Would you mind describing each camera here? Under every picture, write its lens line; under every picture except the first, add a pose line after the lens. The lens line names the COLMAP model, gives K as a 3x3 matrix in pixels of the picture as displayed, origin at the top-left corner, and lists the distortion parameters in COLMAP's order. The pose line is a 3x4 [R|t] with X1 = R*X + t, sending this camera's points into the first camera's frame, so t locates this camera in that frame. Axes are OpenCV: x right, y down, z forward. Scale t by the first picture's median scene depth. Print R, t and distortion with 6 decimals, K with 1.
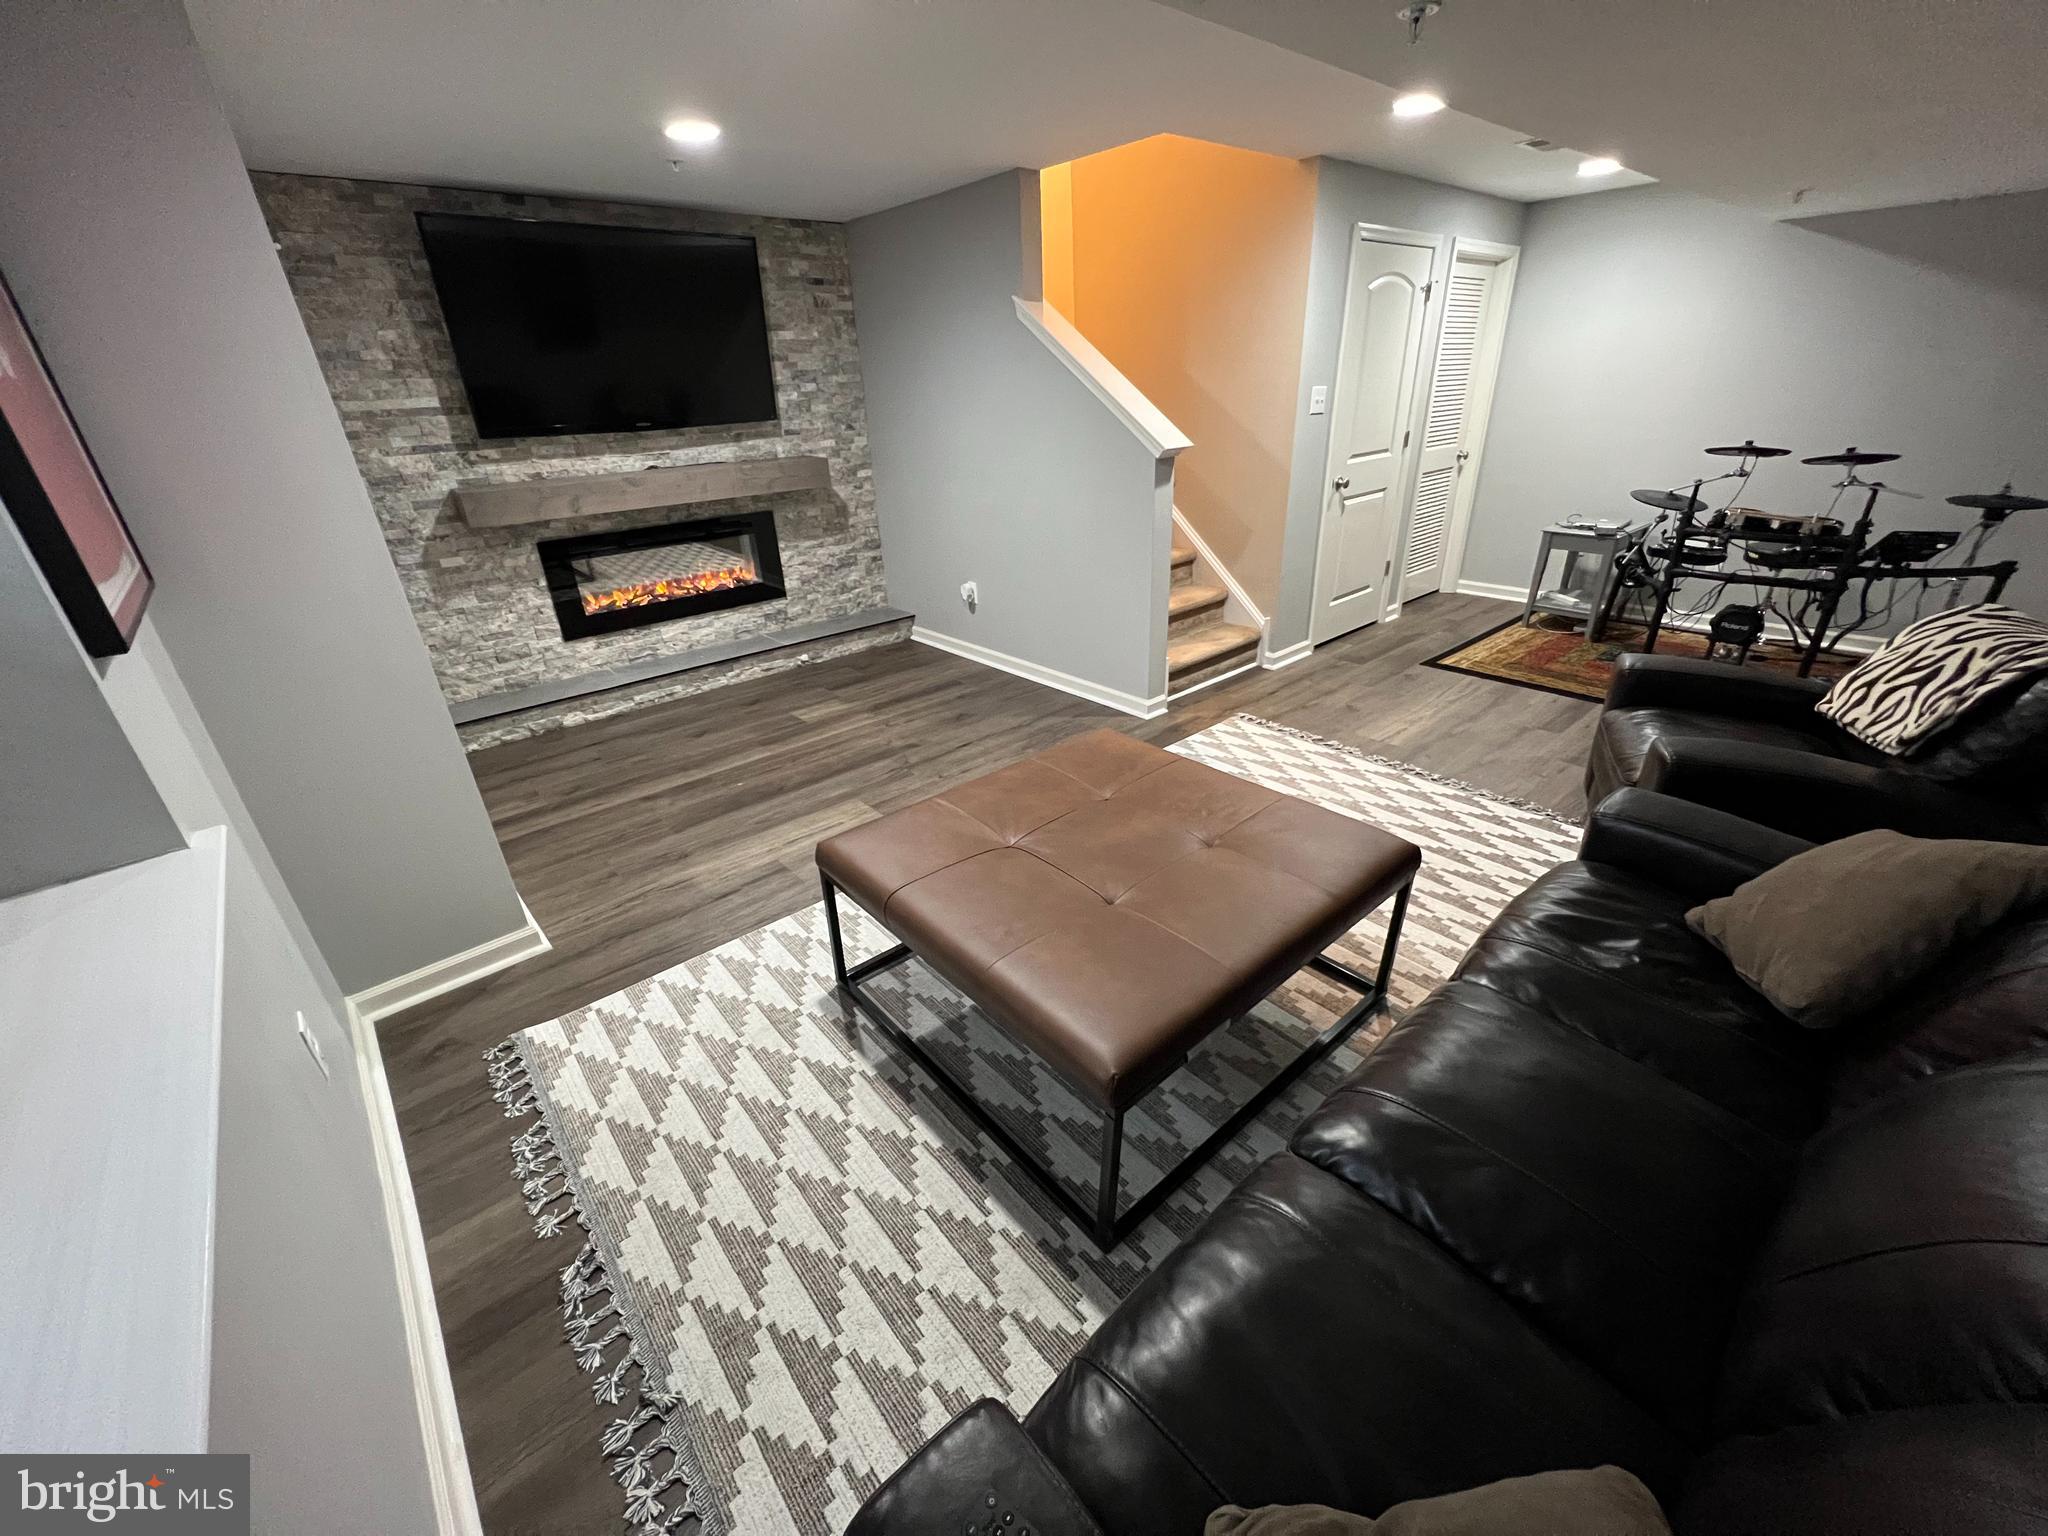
lens RADIAL K [[814.5, 0, 1028.6], [0, 814.5, 769.6], [0, 0, 1]] dist [-0.001391, -0.000235]
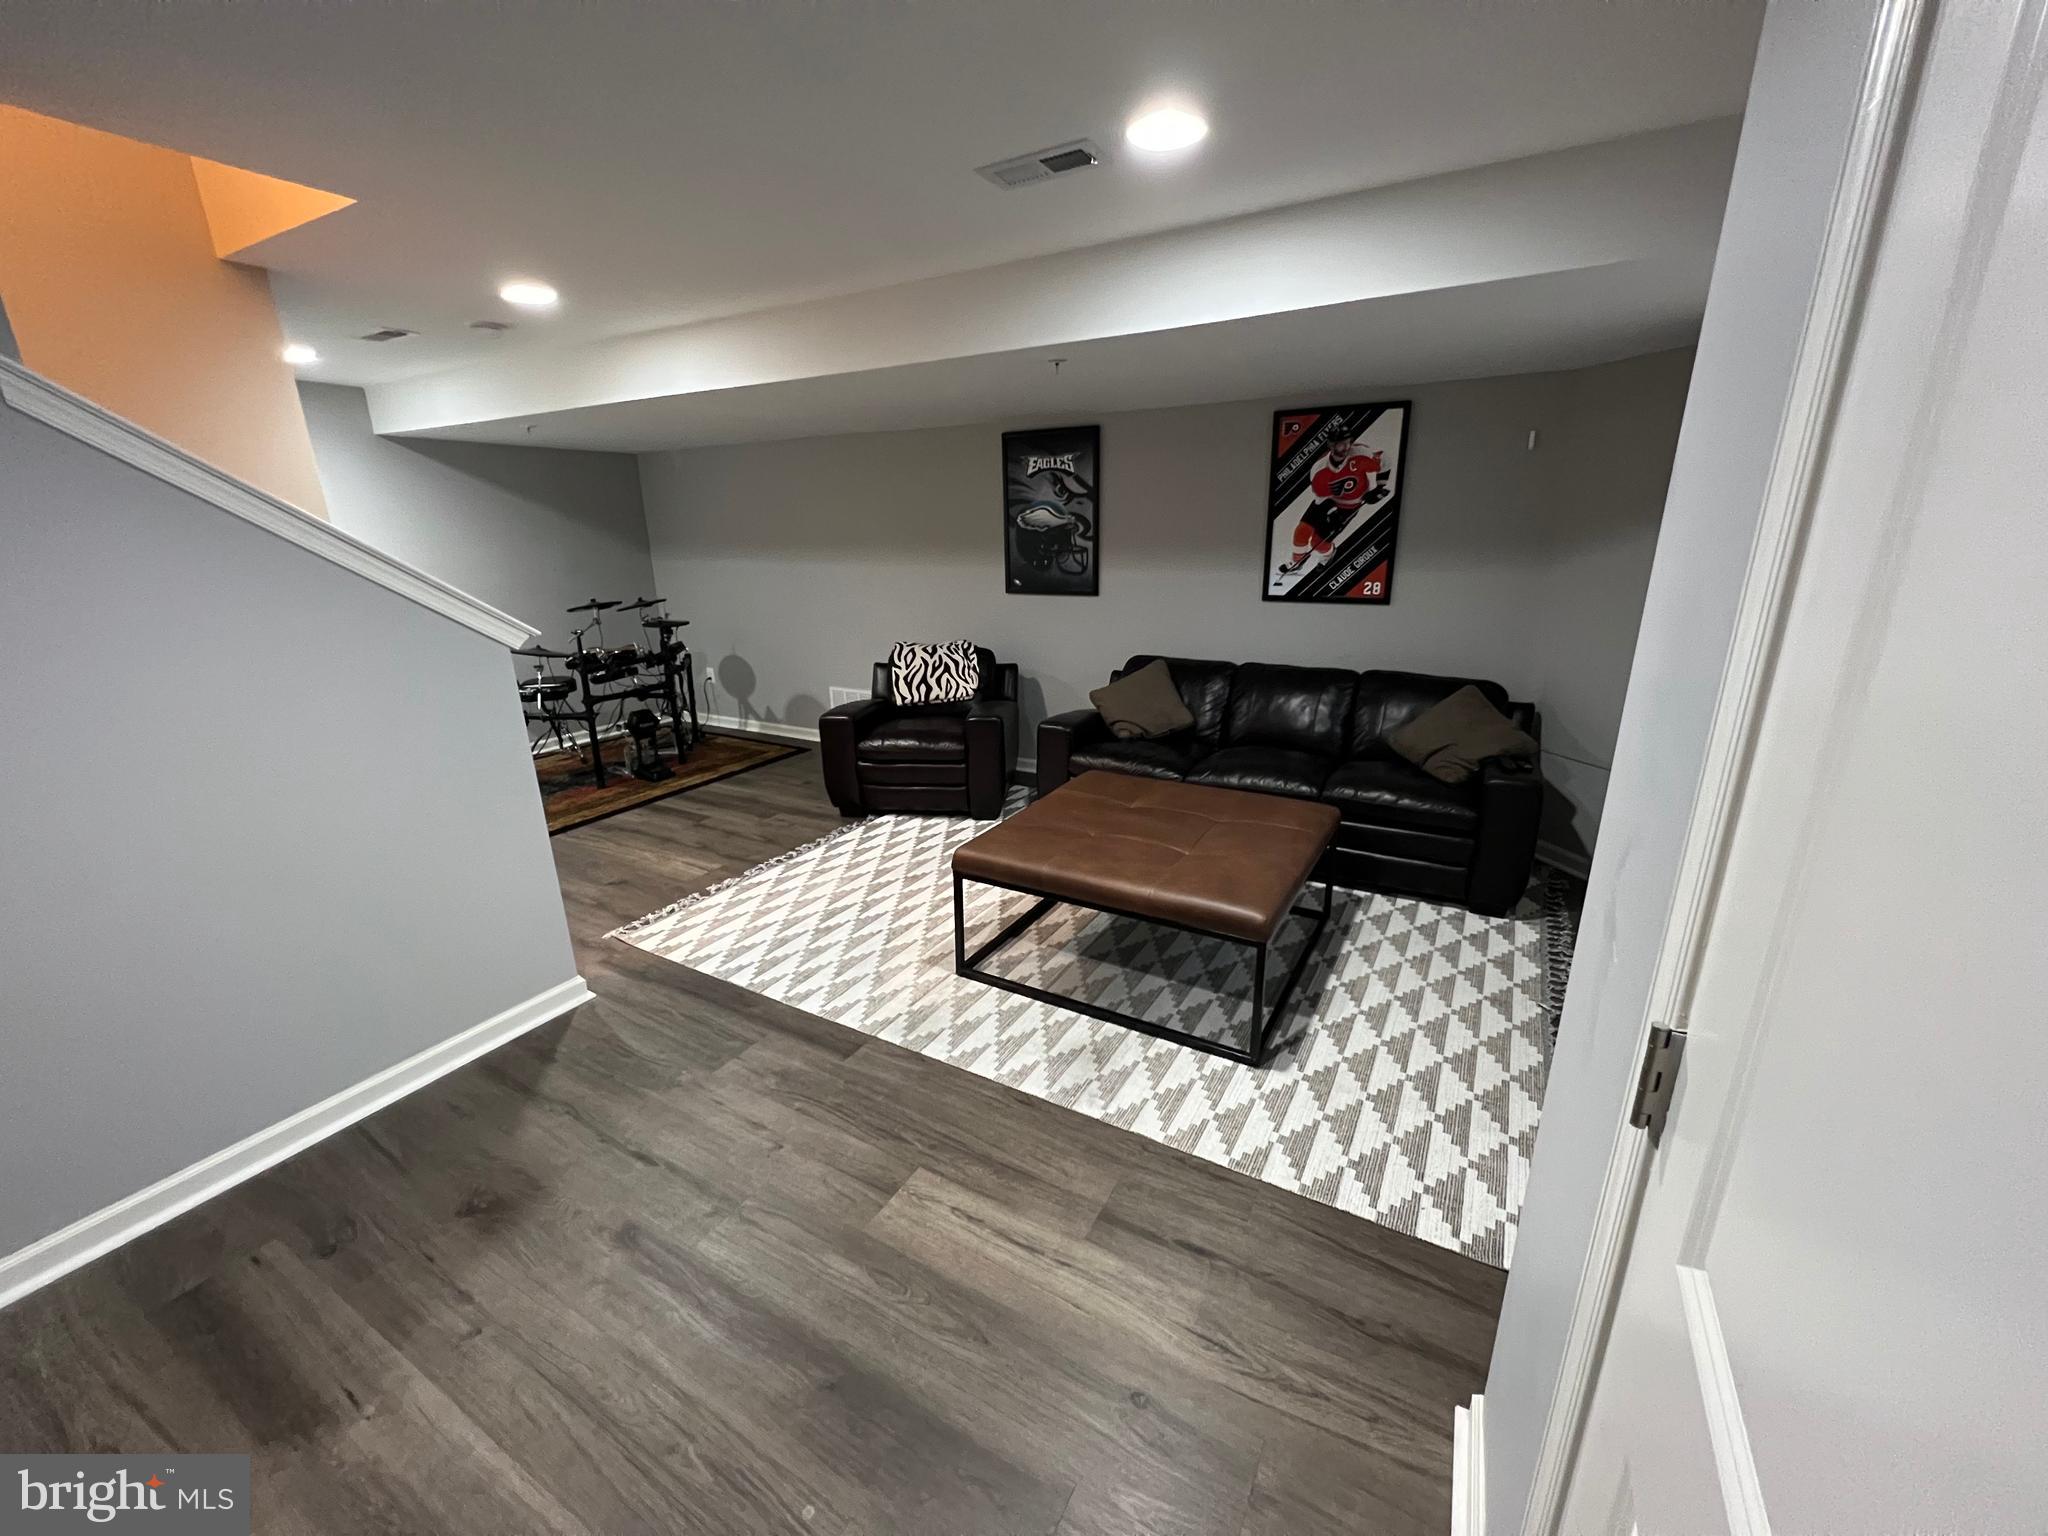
lens RADIAL K [[814.5, 0, 1027.8], [0, 814.5, 770.2], [0, 0, 1]] dist [-0.001391, -0.000235]
pose [[-0.327268, -0.229843, 0.916552, -0.599165], [0.435448, 0.824153, 0.362156, -0.327431], [-0.838618, 0.517633, -0.169634, 0.734913]]
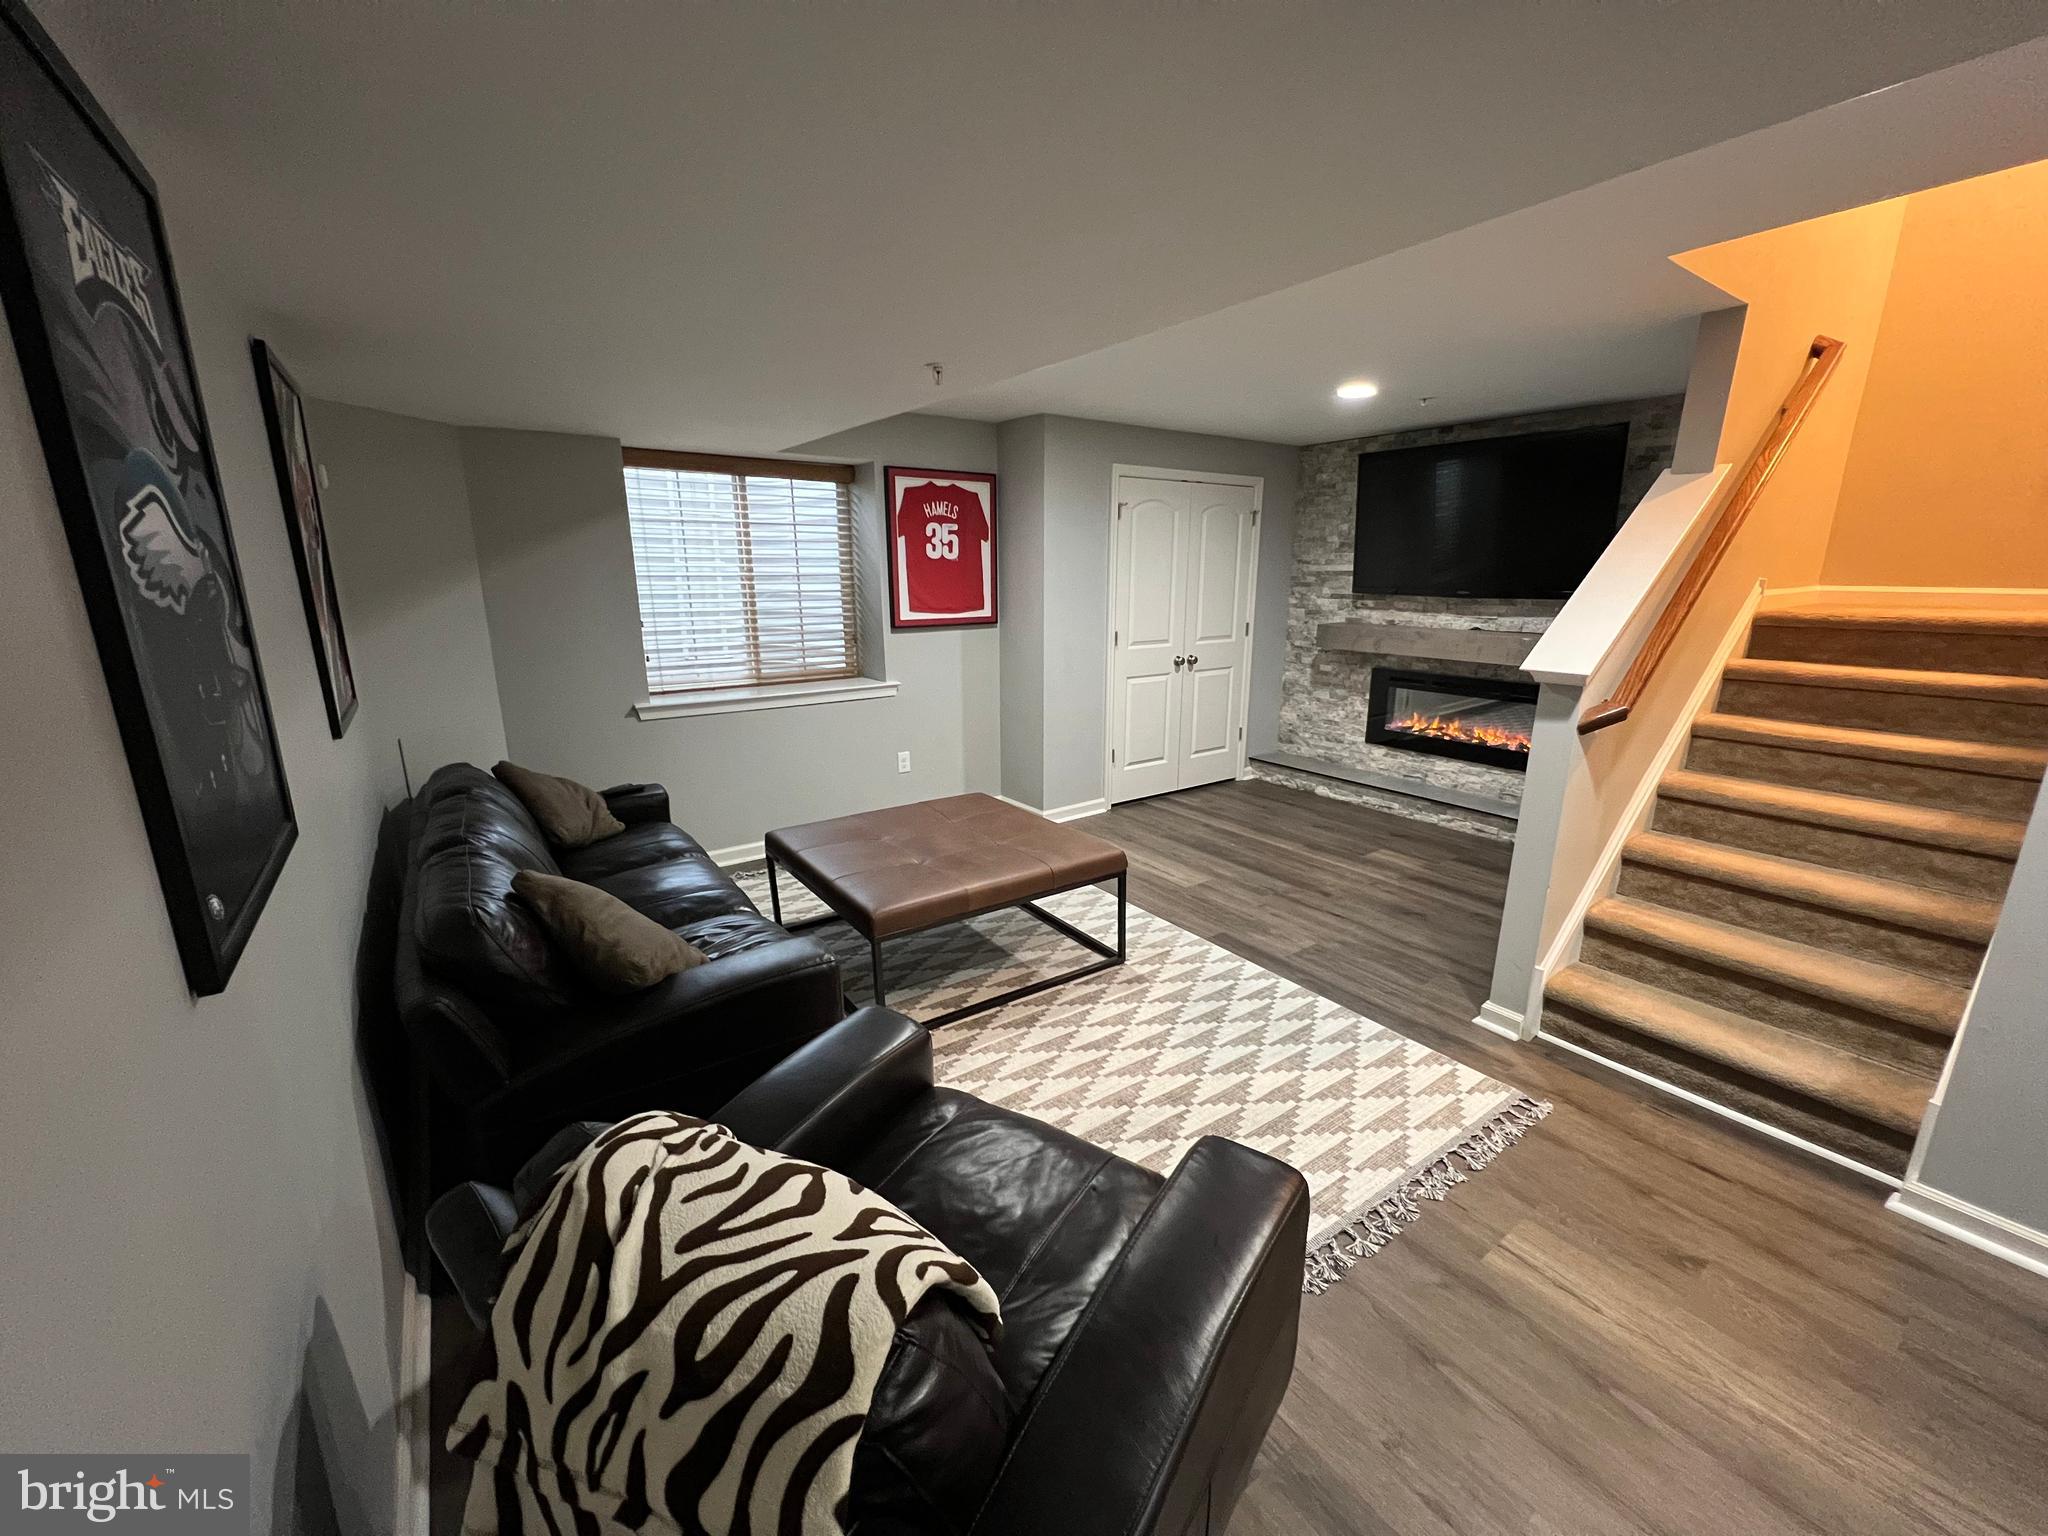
lens RADIAL K [[814.5, 0, 1024.5], [0, 814.5, 769.1], [0, 0, 1]] dist [-0.001391, -0.000235]
pose [[-0.103383, 0.275911, -0.955607, 0.839448], [-0.424444, 0.856649, 0.293258, -0.305461], [0.899533, 0.435920, 0.028546, 0.553173]]
